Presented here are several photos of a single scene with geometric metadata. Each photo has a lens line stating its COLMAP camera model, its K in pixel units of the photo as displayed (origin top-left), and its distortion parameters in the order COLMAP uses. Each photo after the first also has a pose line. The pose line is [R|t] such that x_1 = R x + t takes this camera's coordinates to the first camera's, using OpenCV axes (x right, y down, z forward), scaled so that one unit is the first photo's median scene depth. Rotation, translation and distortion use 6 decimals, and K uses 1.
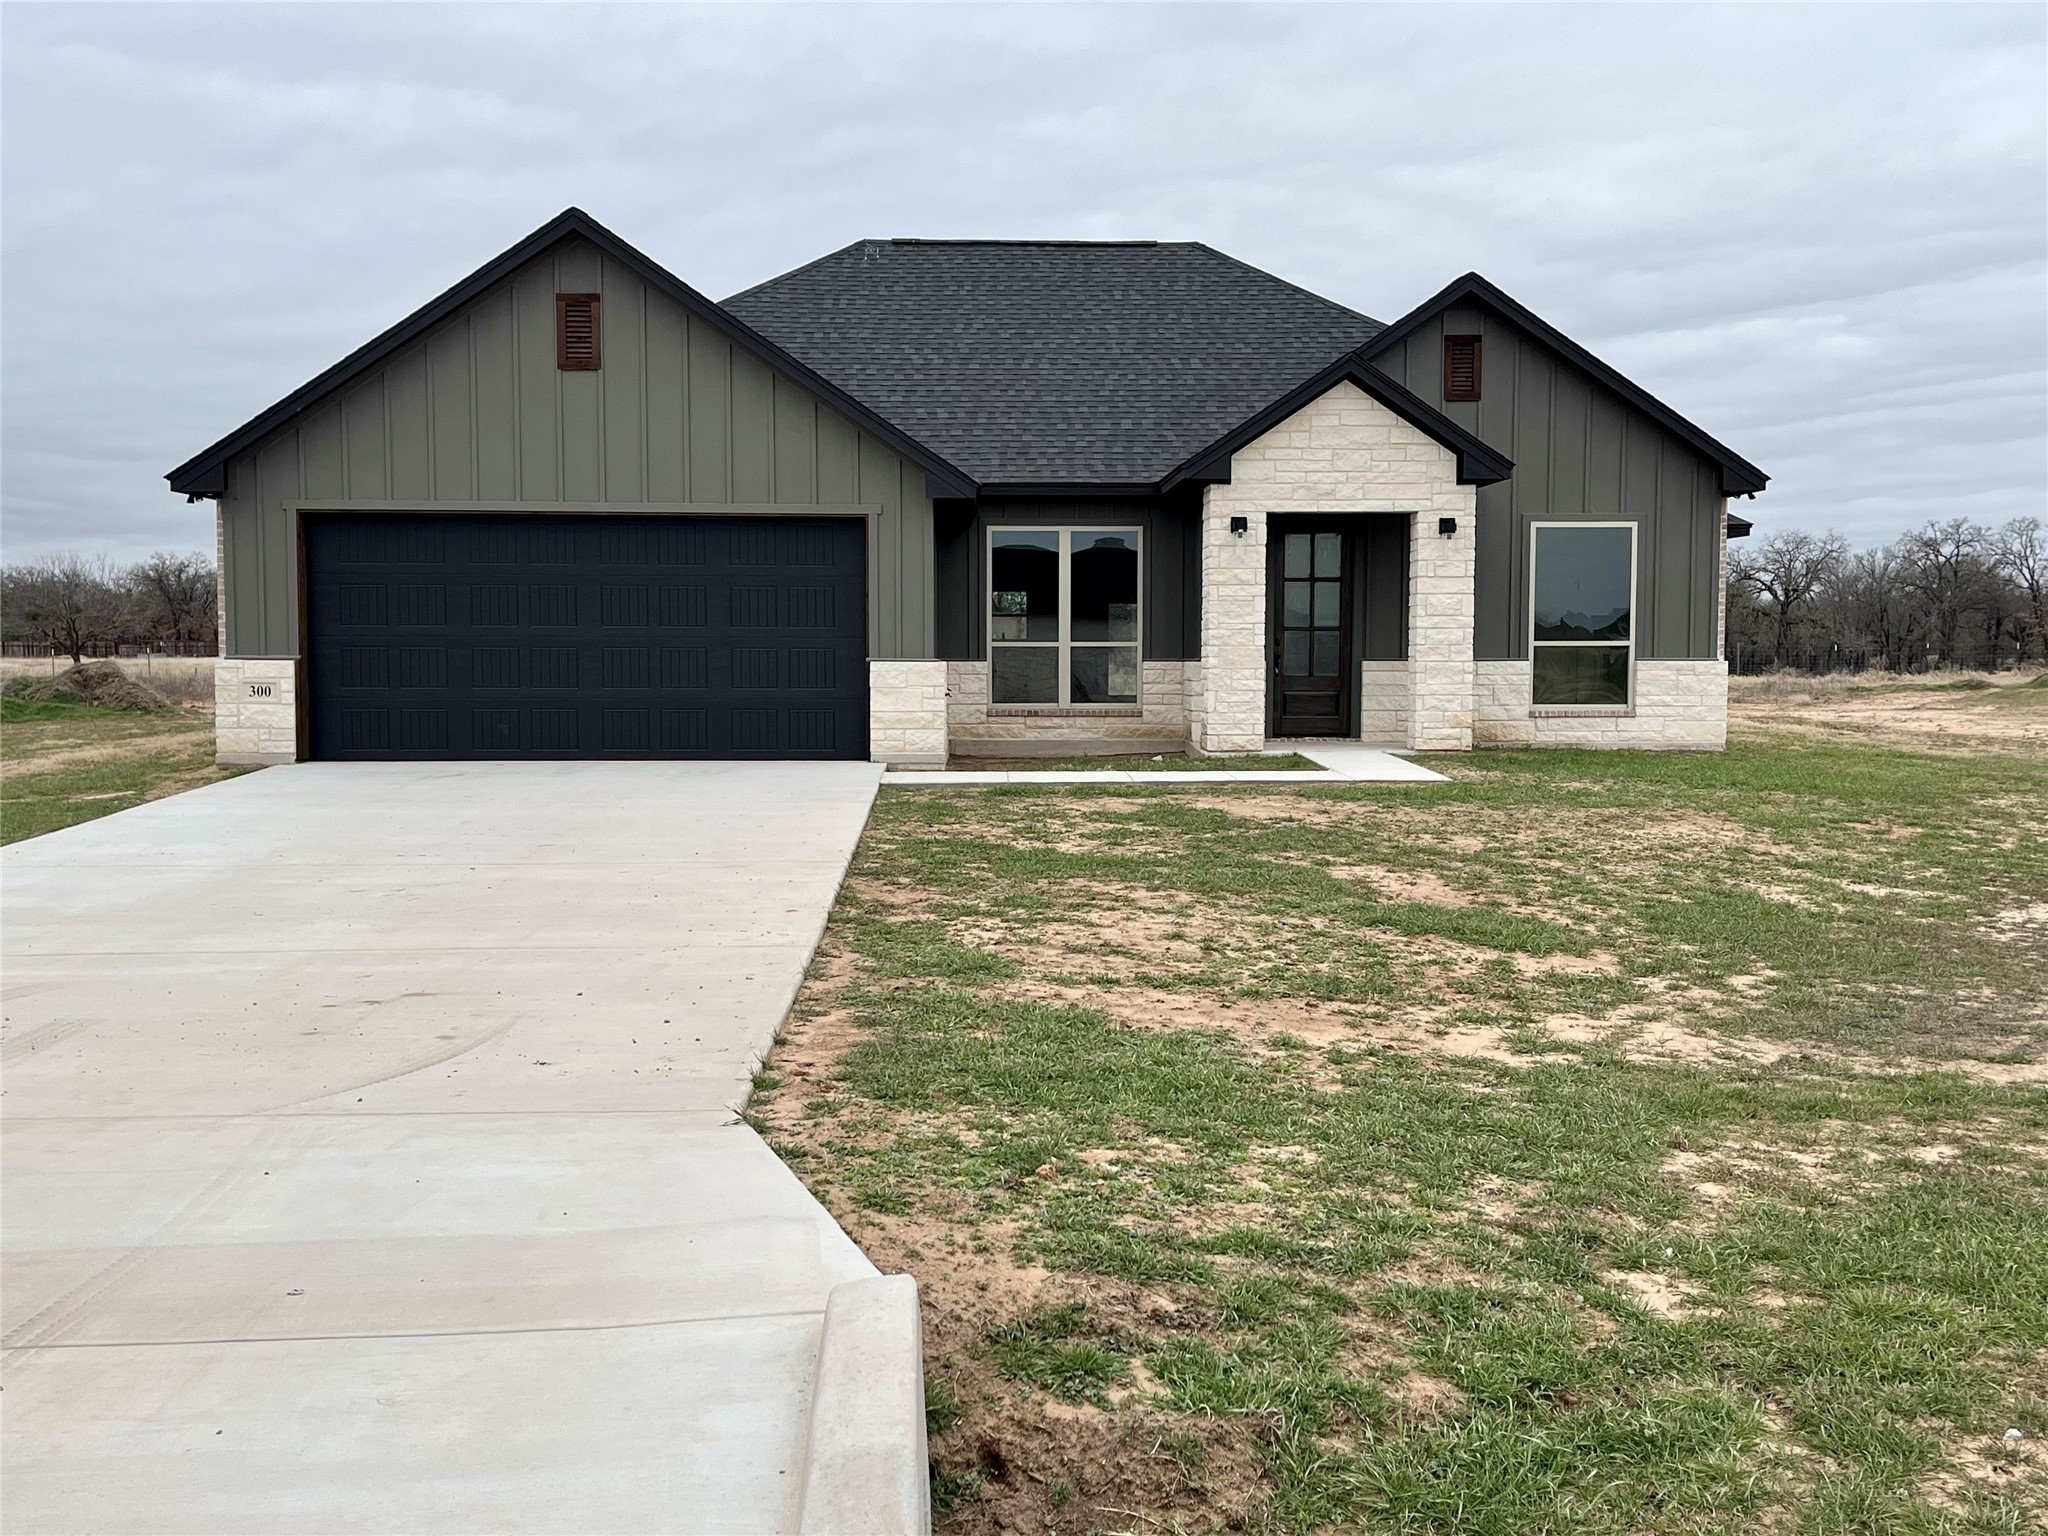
lens RADIAL K [[2023.5, 0, 1019.4], [0, 2023.5, 772.7], [0, 0, 1]] dist [0.027165, 0.000000]
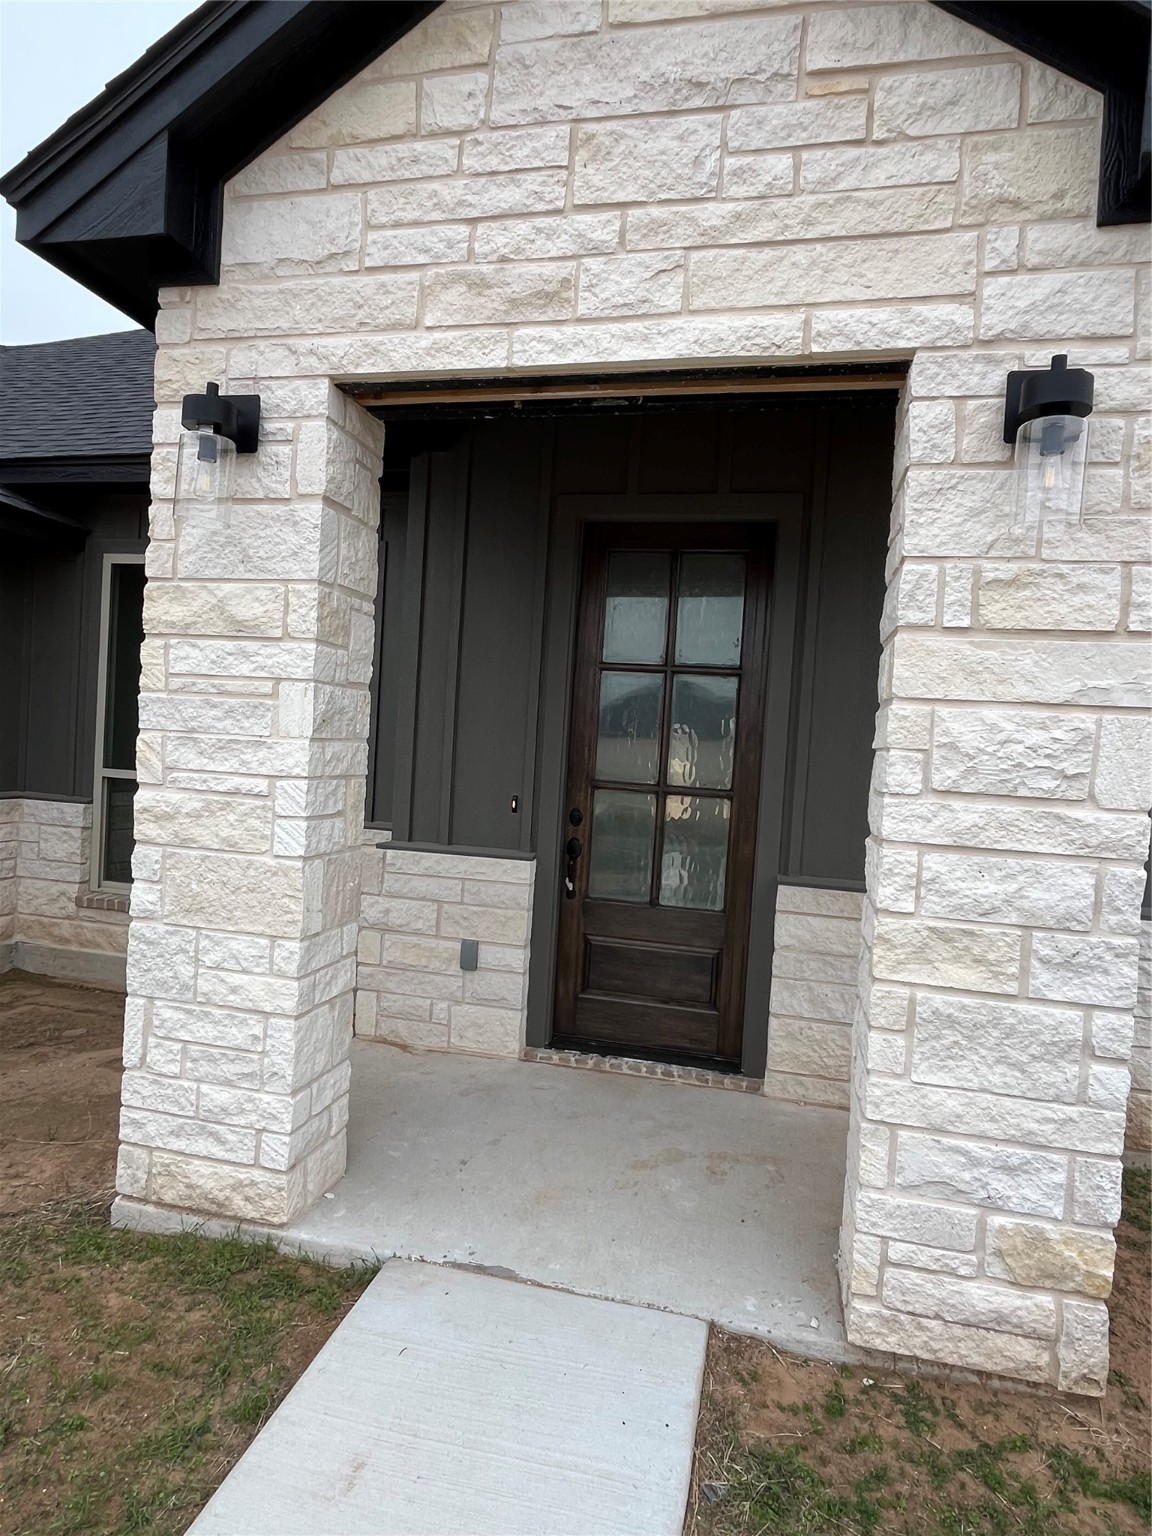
lens RADIAL K [[904.4, 0, 580.5], [0, 904.4, 759.8], [0, 0, 1]] dist [-0.005107, -0.001268]
pose [[0.965028, 0.062764, -0.254522, 0.188911], [-0.074981, 0.996439, -0.038576, -0.074419], [0.251194, 0.056311, 0.966297, 0.889651]]
